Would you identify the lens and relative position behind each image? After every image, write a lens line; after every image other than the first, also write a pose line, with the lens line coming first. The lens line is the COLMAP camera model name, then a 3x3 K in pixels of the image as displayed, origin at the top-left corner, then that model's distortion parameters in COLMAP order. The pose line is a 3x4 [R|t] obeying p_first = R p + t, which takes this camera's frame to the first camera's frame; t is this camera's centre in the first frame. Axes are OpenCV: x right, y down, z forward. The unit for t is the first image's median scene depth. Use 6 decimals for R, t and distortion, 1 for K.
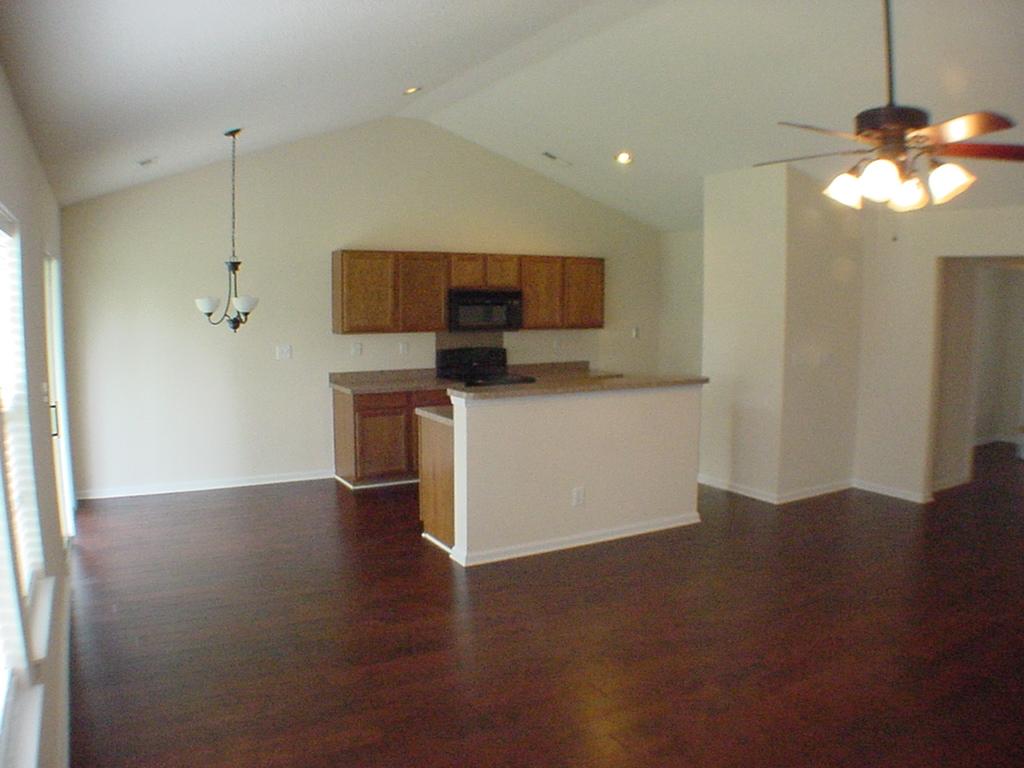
lens RADIAL K [[811.9, 0, 516.7], [0, 811.9, 383.1], [0, 0, 1]] dist [-0.134920, 0.010709]
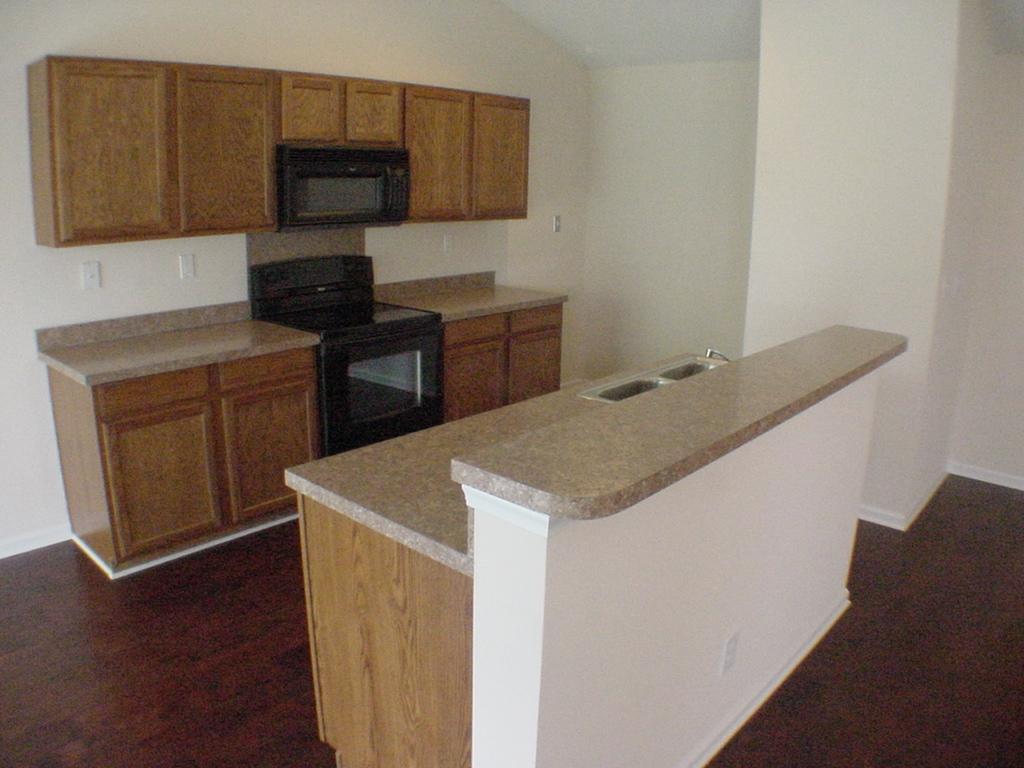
lens RADIAL K [[811.9, 0, 504.2], [0, 811.9, 380.8], [0, 0, 1]] dist [-0.134920, 0.010709]
pose [[0.958760, -0.063883, 0.276946, -0.093364], [0.023760, 0.989017, 0.145882, -0.040254], [-0.283223, -0.133285, 0.949747, 0.471632]]
